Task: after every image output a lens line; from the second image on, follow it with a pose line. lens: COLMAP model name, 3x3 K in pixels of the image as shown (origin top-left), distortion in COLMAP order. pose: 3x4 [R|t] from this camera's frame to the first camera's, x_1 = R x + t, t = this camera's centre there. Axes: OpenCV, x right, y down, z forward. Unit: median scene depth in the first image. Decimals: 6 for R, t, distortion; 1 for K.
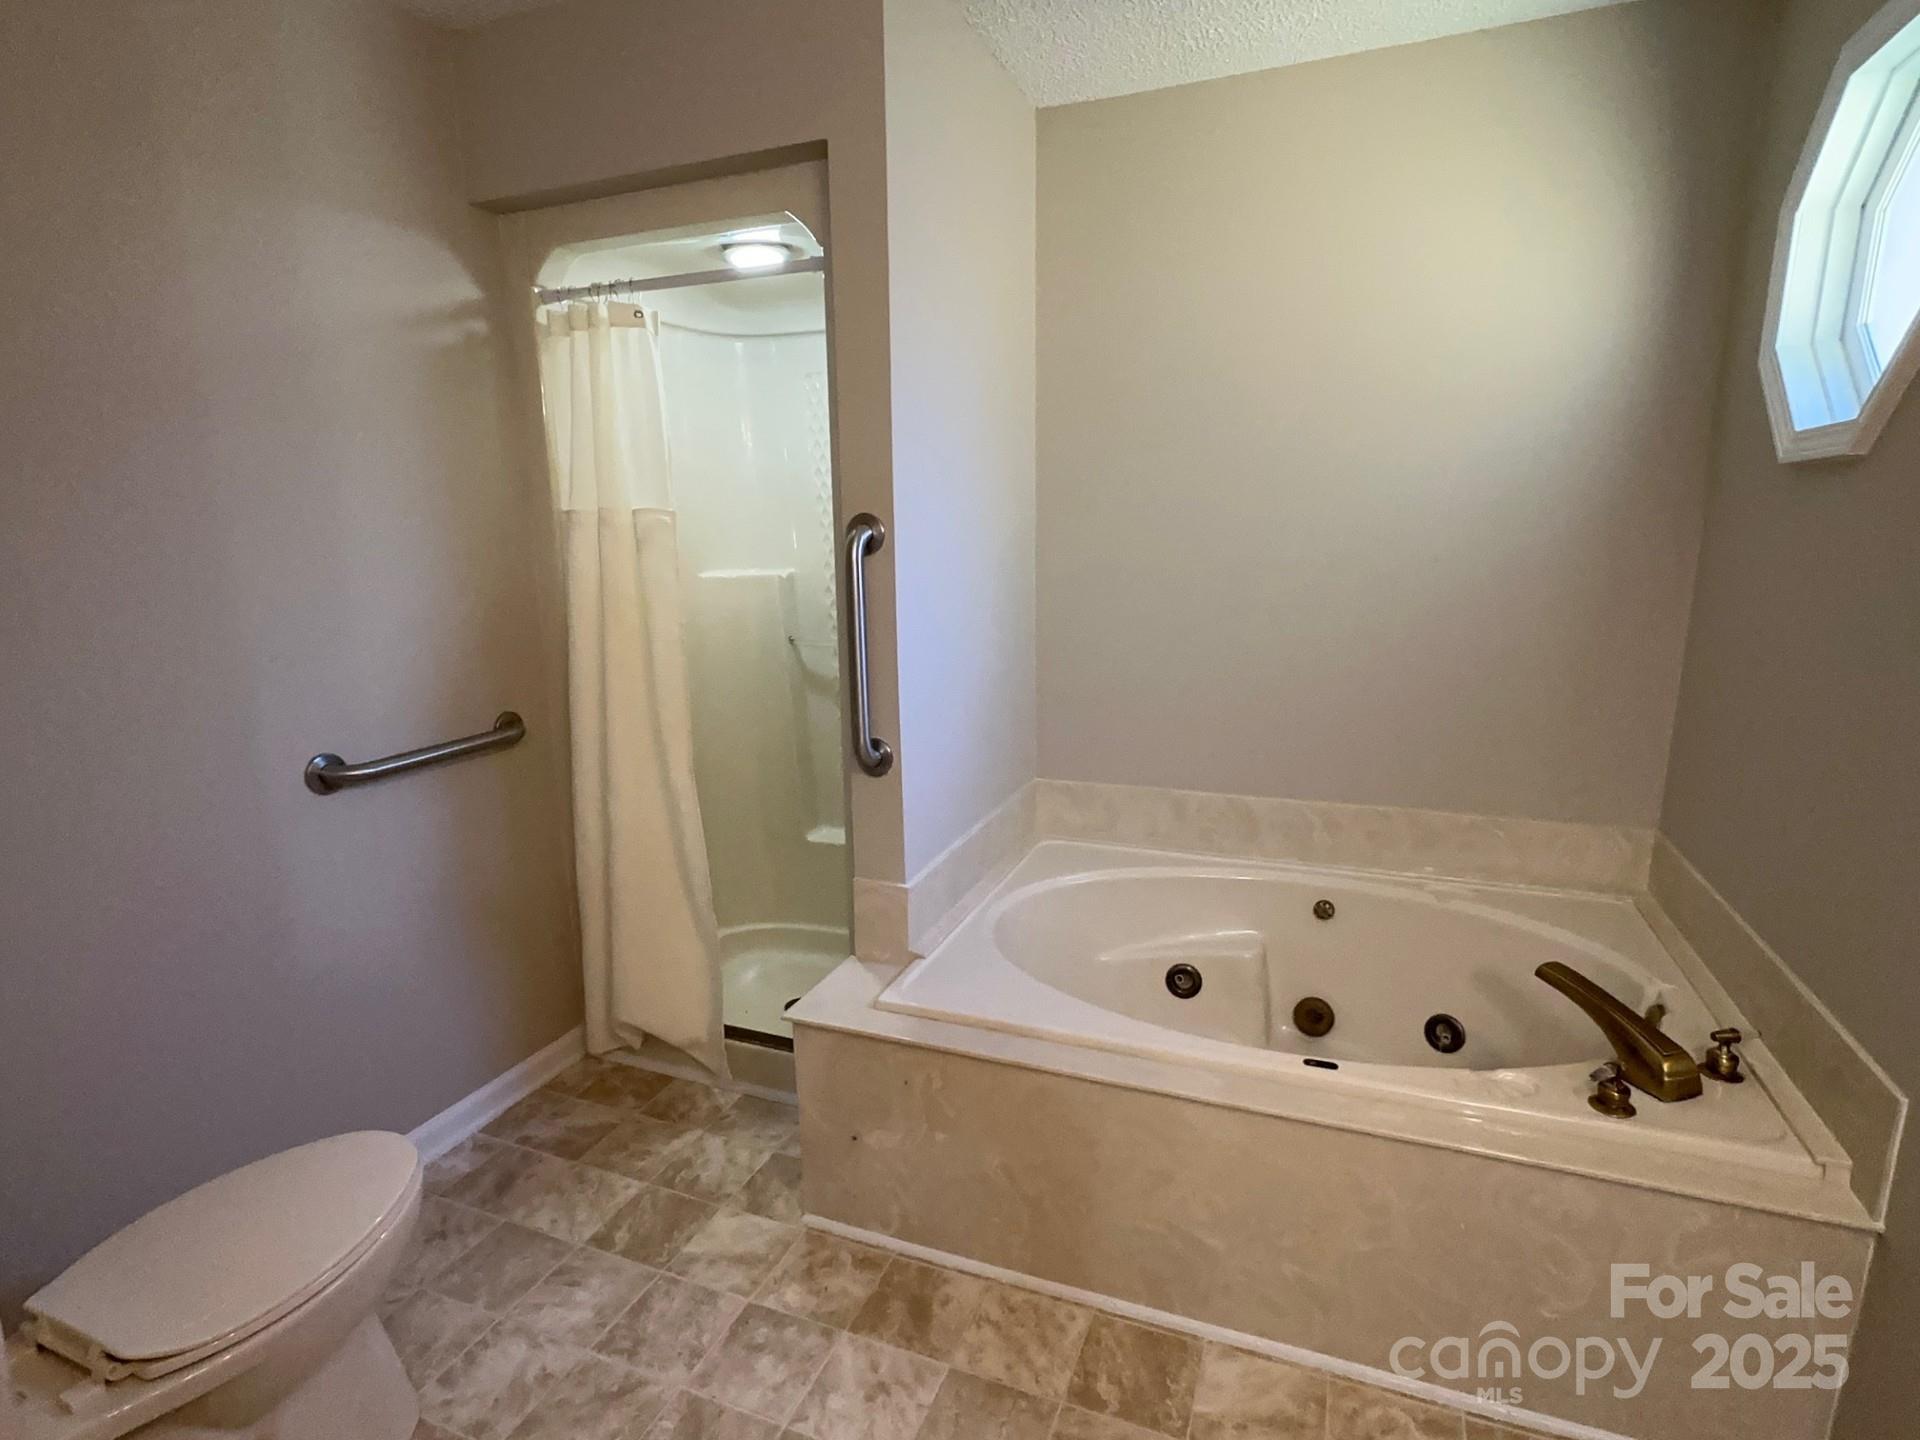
lens RADIAL K [[970.7, 0, 965.8], [0, 970.7, 728.7], [0, 0, 1]] dist [-0.002848, -0.000168]
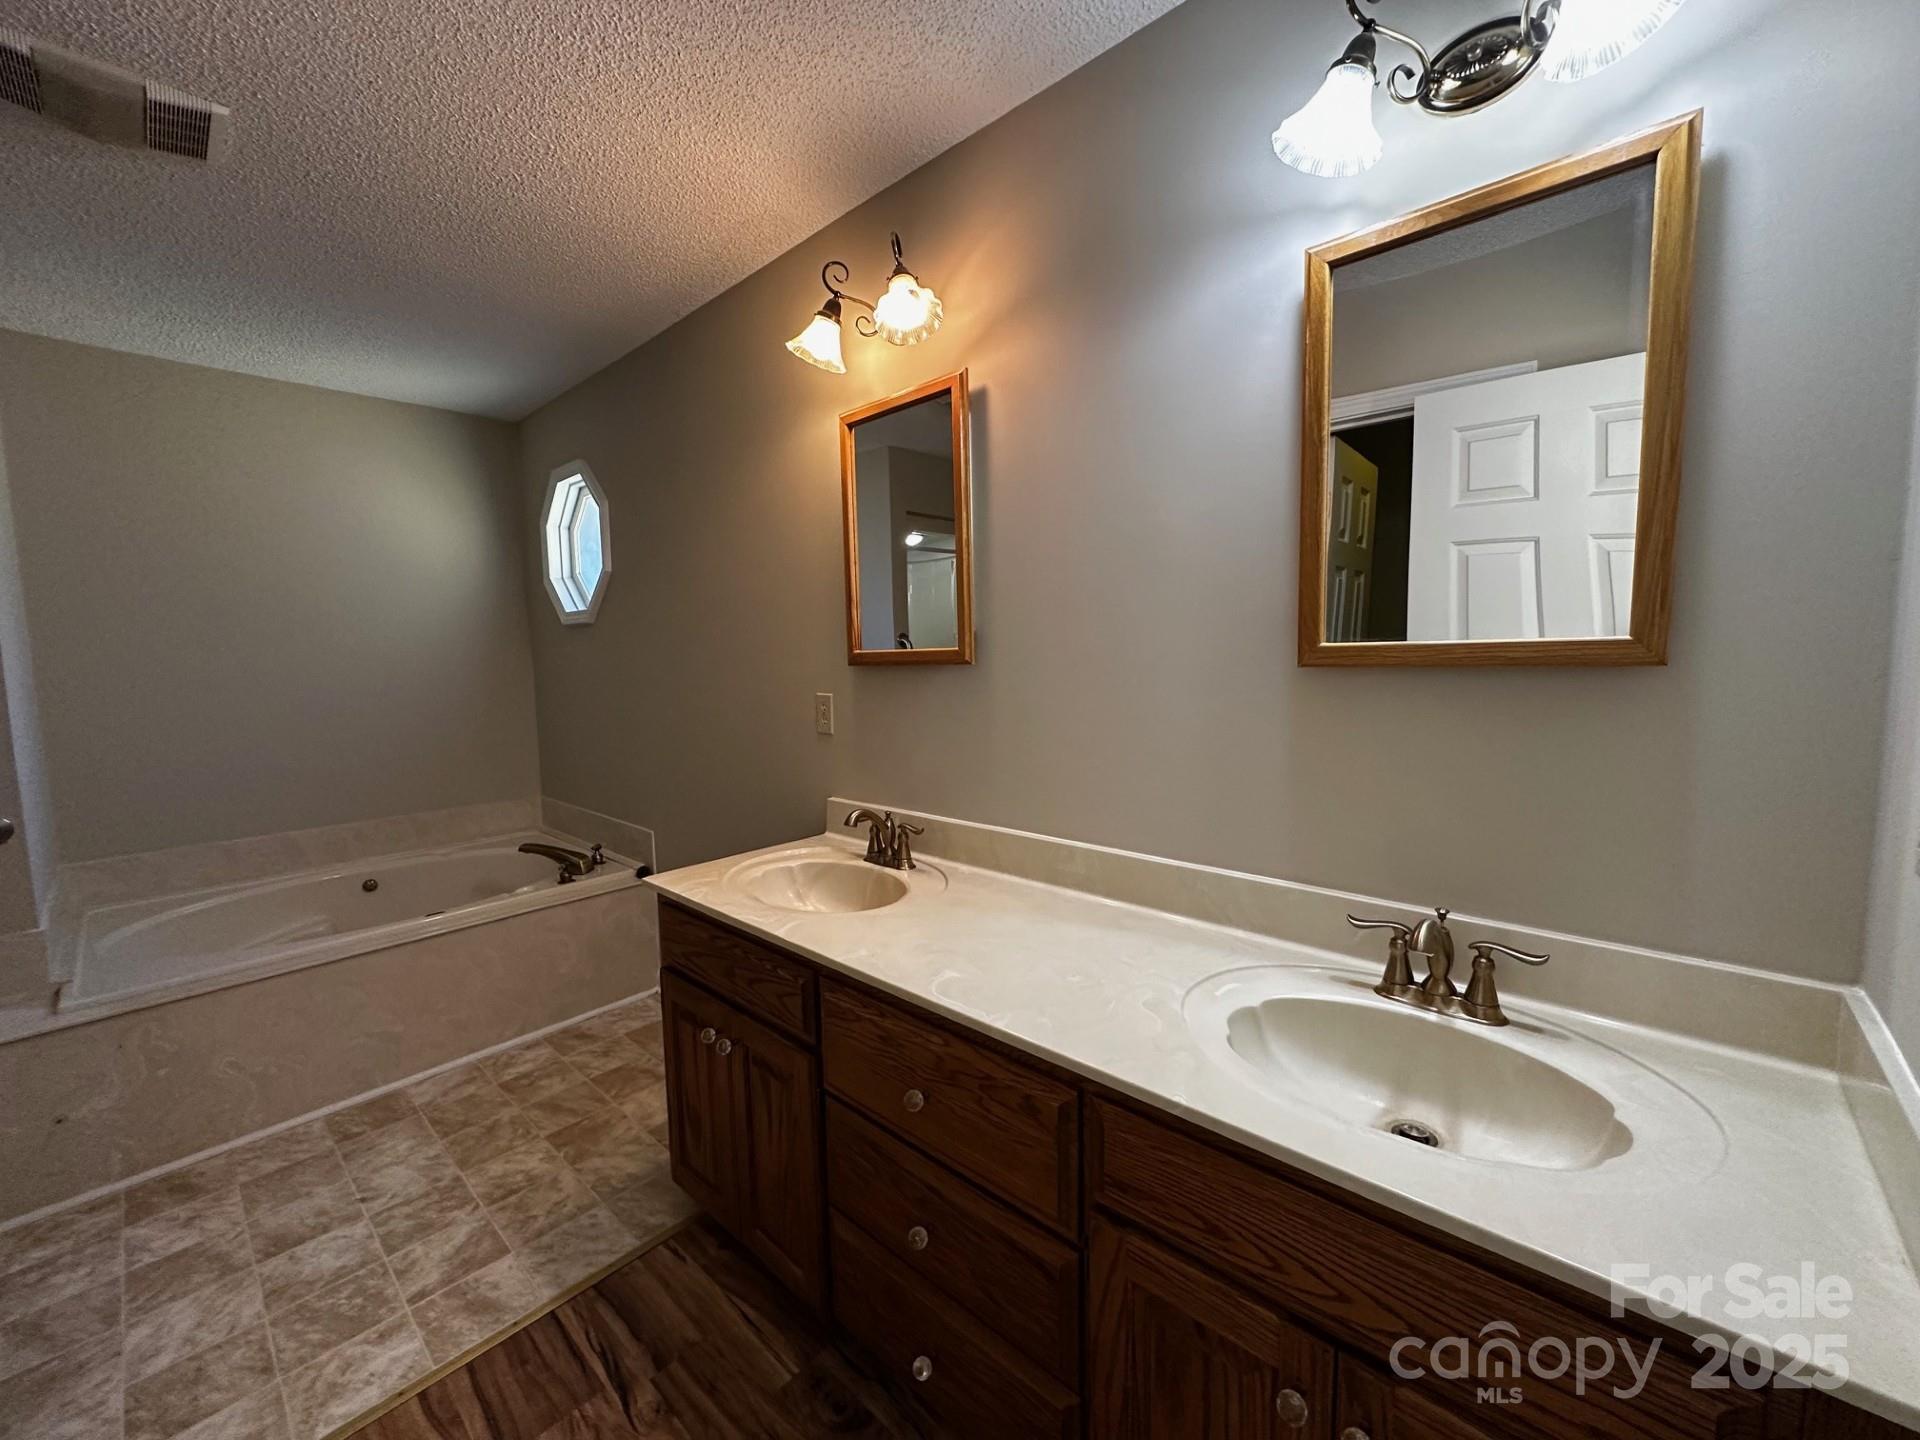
lens RADIAL K [[768.8, 0, 963.2], [0, 768.8, 722.9], [0, 0, 1]] dist [0.000557, -0.000076]
pose [[0.345706, -0.082953, 0.934669, -0.681976], [0.208591, 0.977955, 0.009643, 0.170832], [-0.914865, 0.191630, 0.355388, -0.603468]]
